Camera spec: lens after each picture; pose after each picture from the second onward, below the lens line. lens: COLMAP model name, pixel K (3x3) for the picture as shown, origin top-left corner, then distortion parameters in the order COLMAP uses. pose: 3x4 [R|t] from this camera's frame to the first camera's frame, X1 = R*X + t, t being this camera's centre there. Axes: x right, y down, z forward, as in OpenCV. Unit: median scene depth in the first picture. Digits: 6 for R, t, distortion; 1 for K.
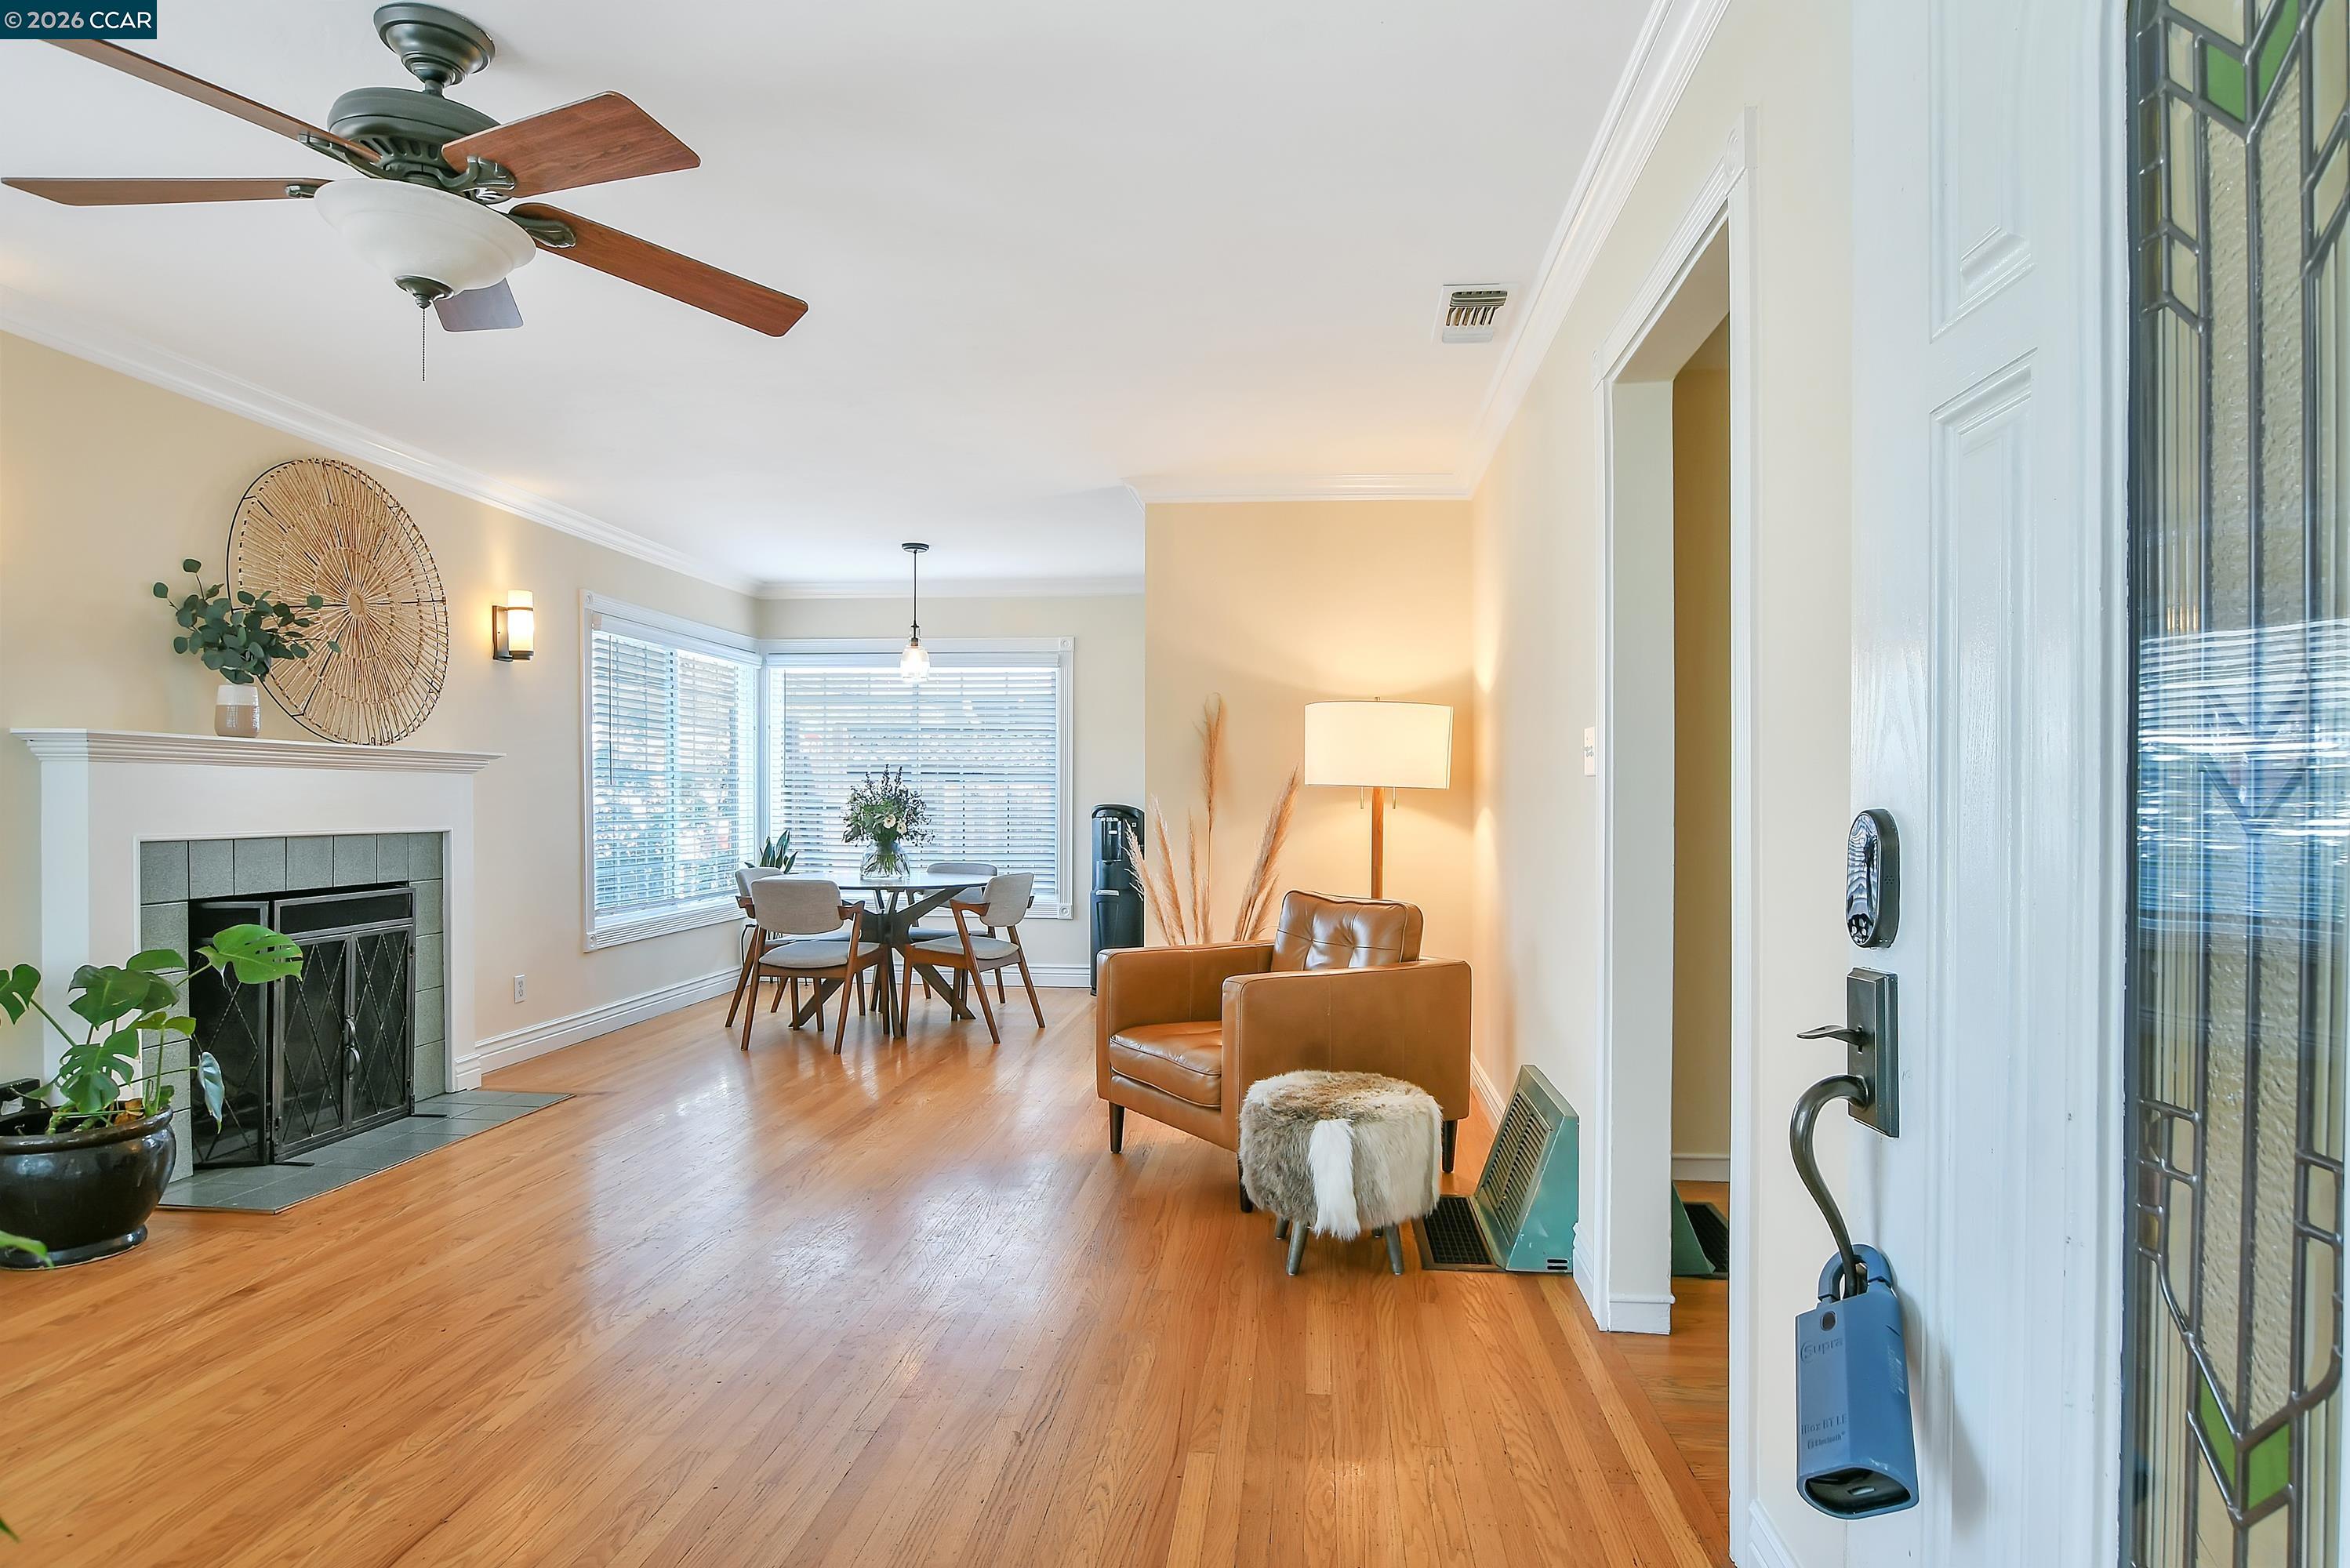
lens RADIAL K [[1292.3, 0, 1191.1], [0, 1292.3, 807.2], [0, 0, 1]] dist [-0.020884, 0.006238]
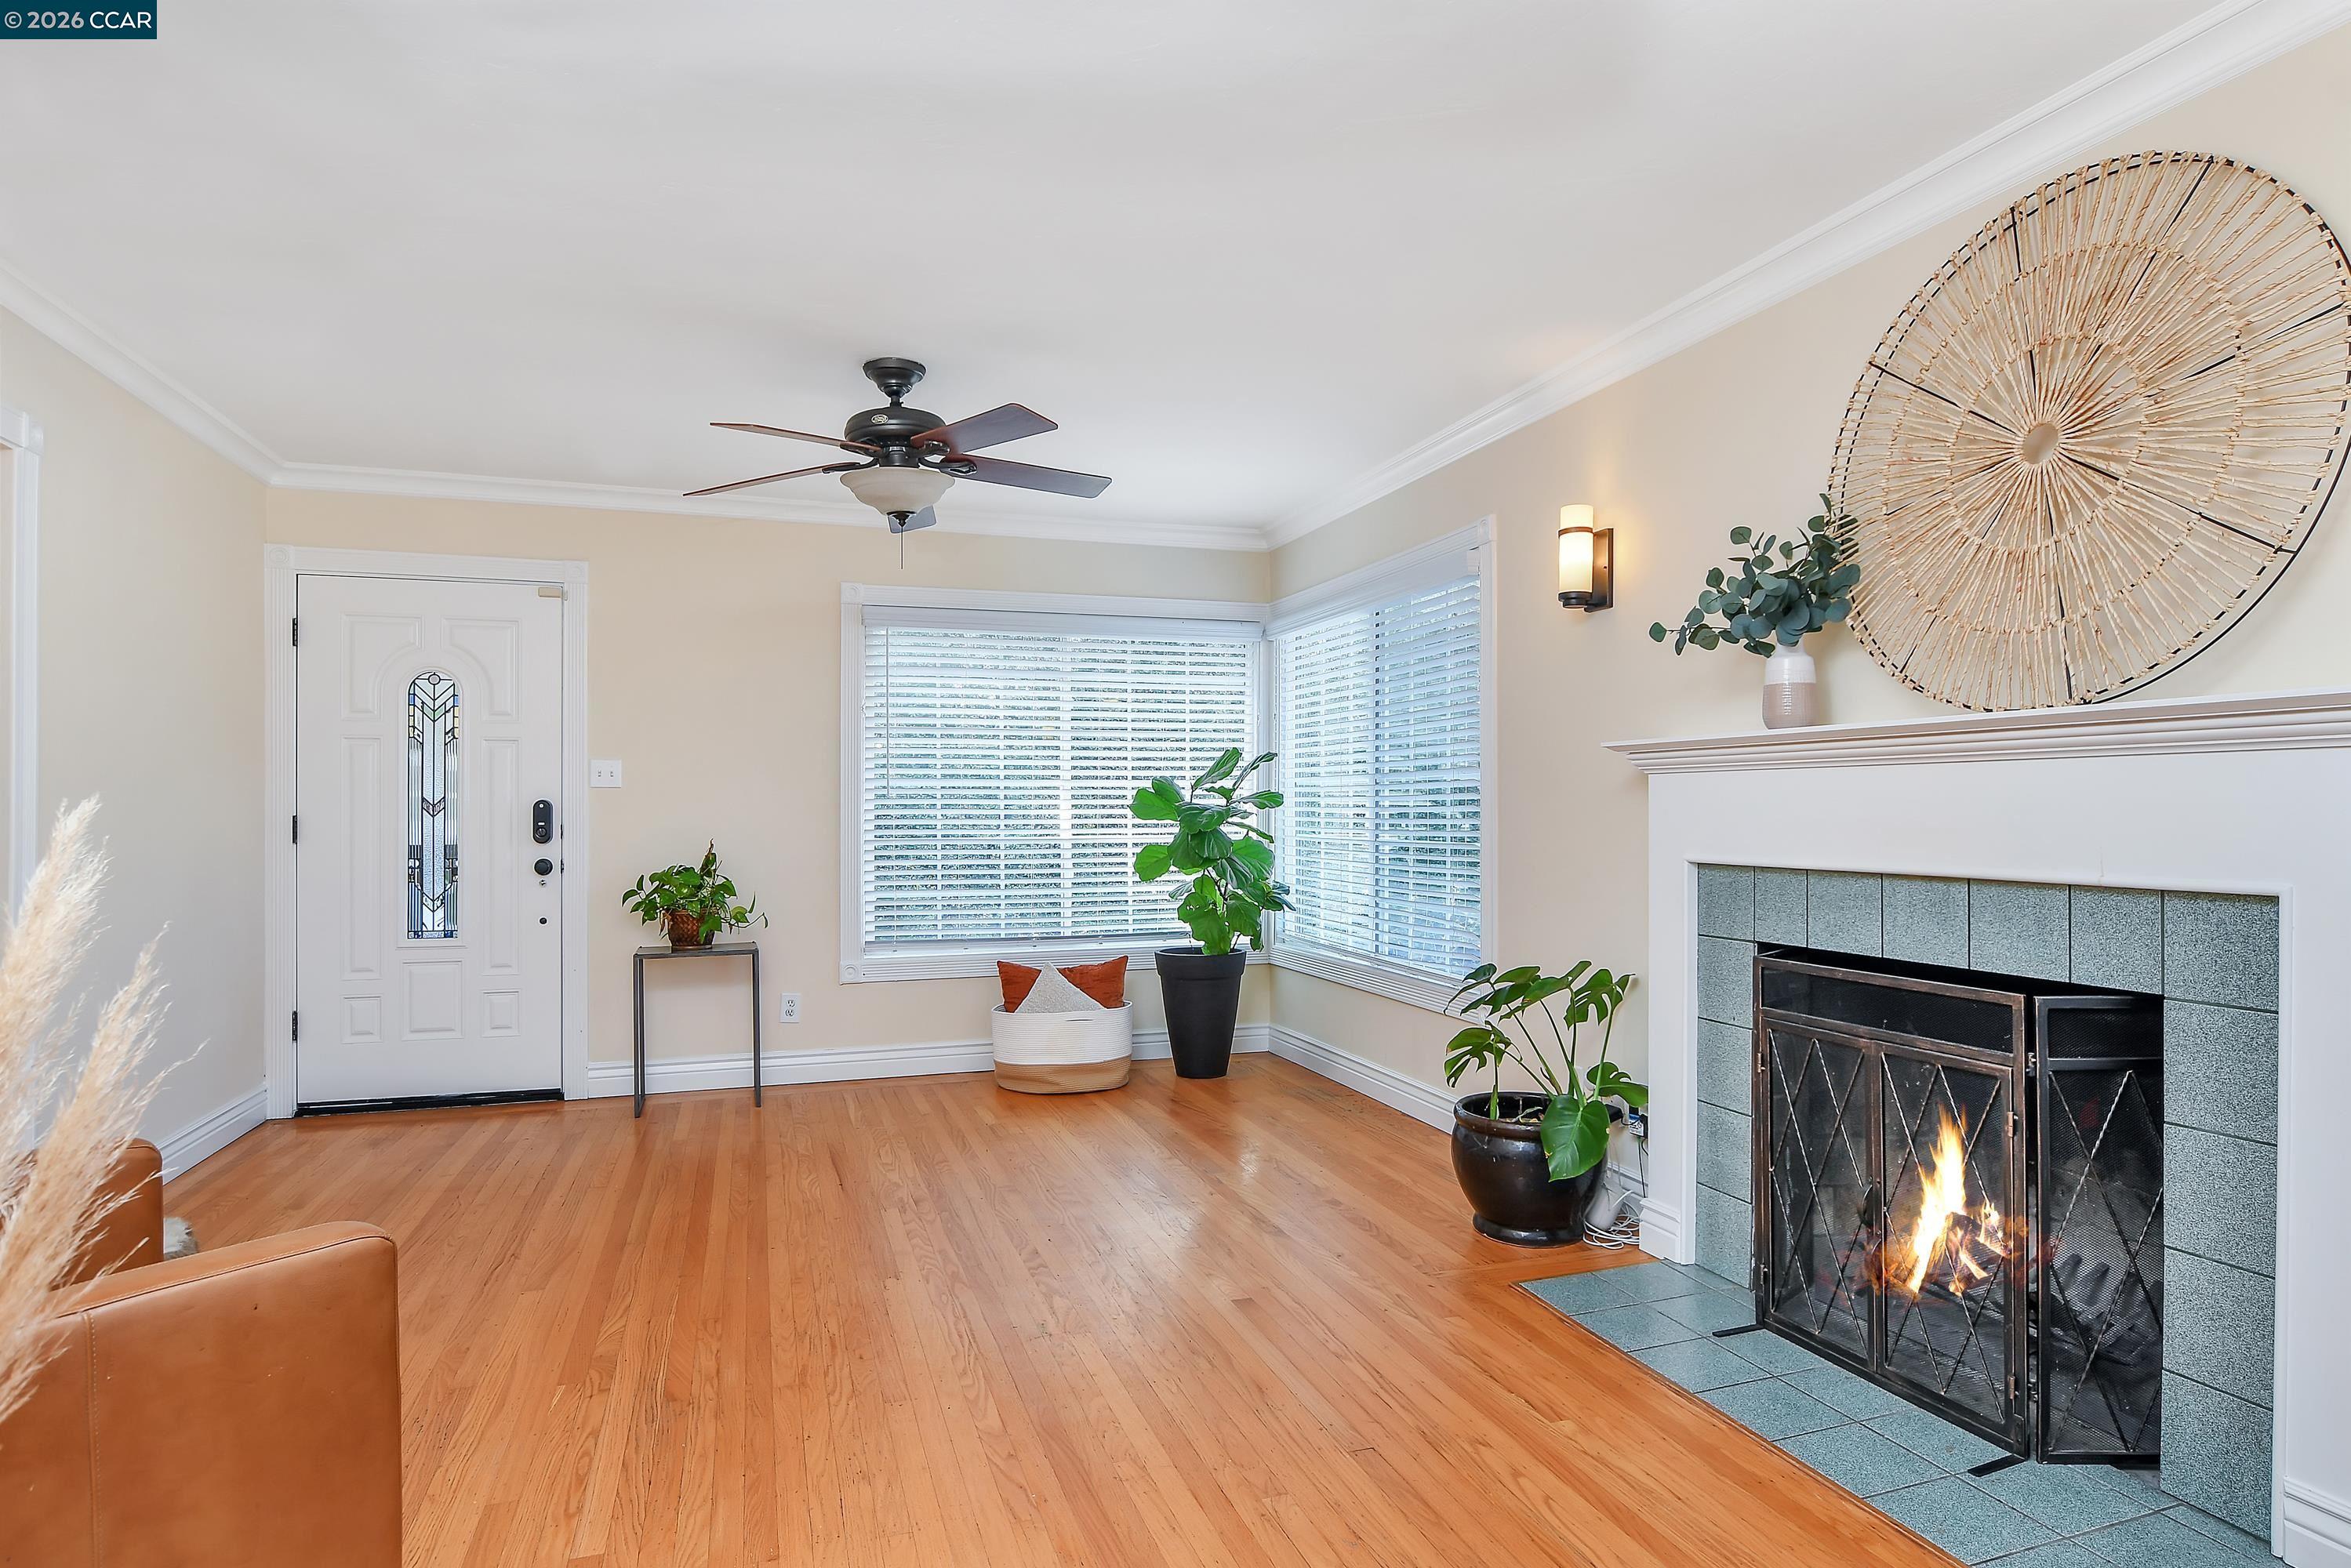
lens RADIAL K [[1292.8, 0, 1187.3], [0, 1292.8, 793.9], [0, 0, 1]] dist [-0.020884, 0.006238]
pose [[-0.911074, -0.002468, -0.412236, -0.131739], [0.000456, 0.999975, -0.006996, -0.011561], [0.412243, -0.006562, -0.911050, 1.468318]]
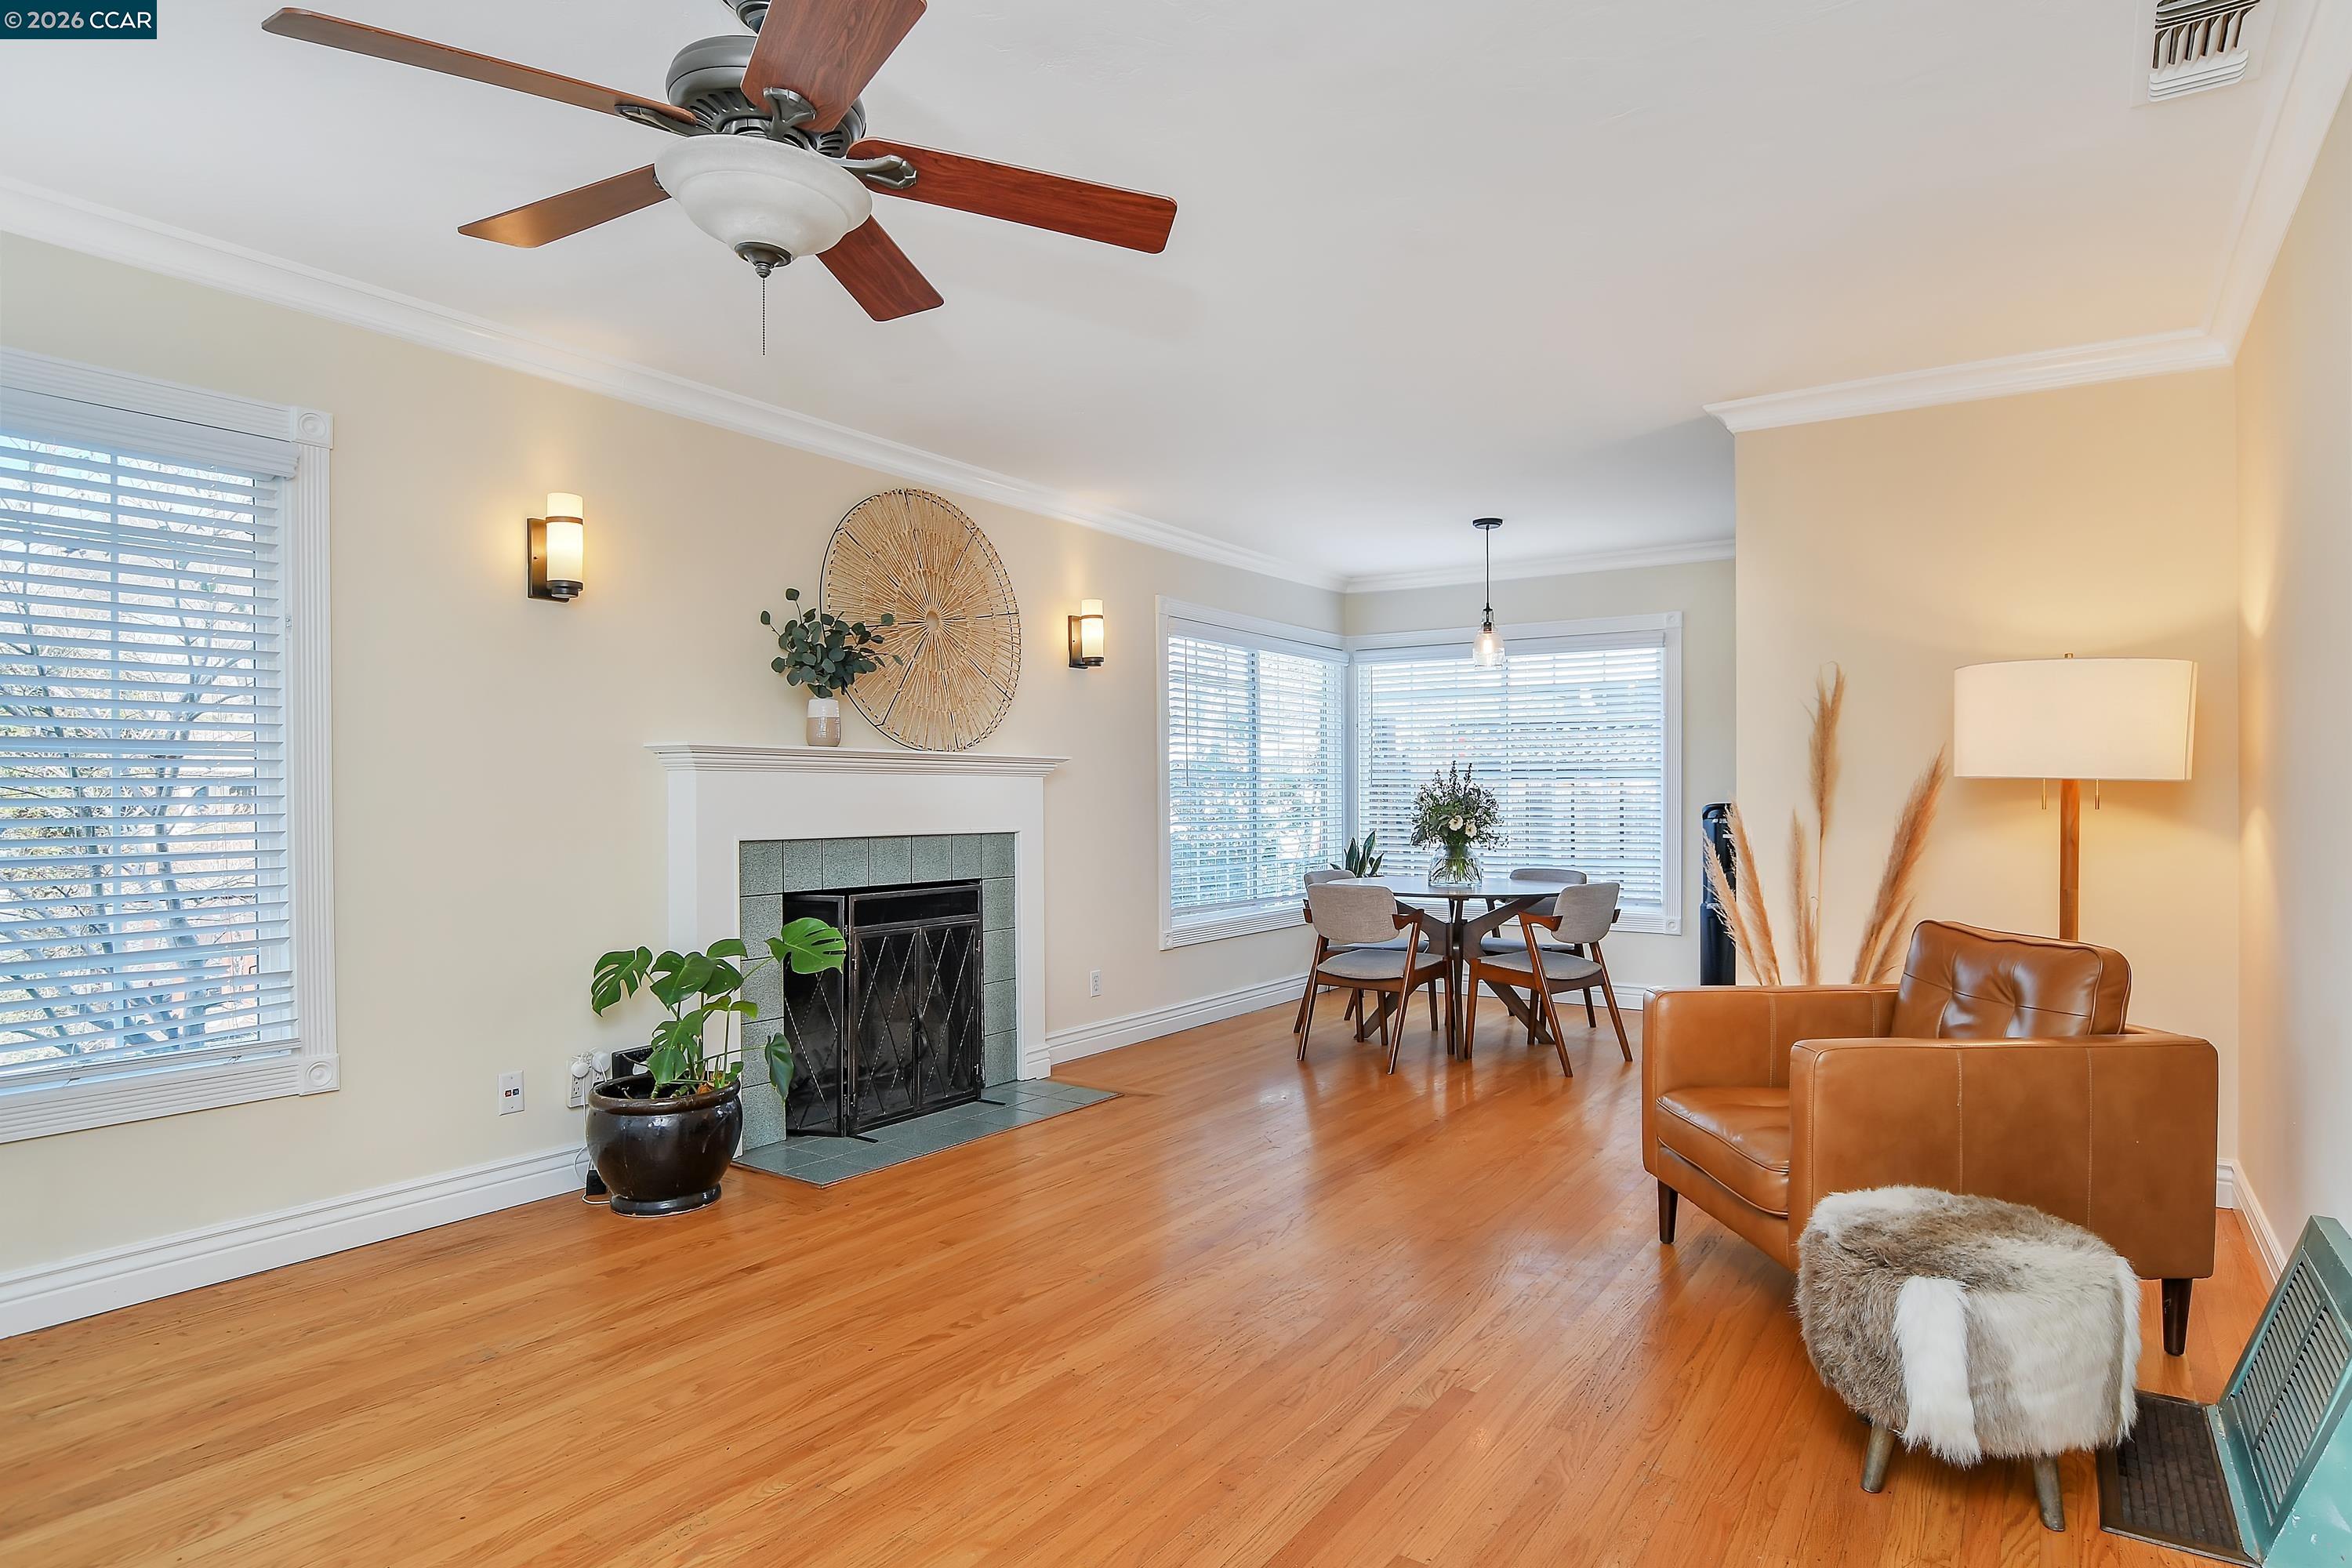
lens RADIAL K [[1293.5, 0, 1192.5], [0, 1293.5, 803.5], [0, 0, 1]] dist [-0.020884, 0.006238]
pose [[0.880766, -0.003962, -0.473535, 0.060248], [0.002912, 0.999991, -0.002951, -0.001045], [0.473543, 0.001220, 0.880770, 0.163874]]
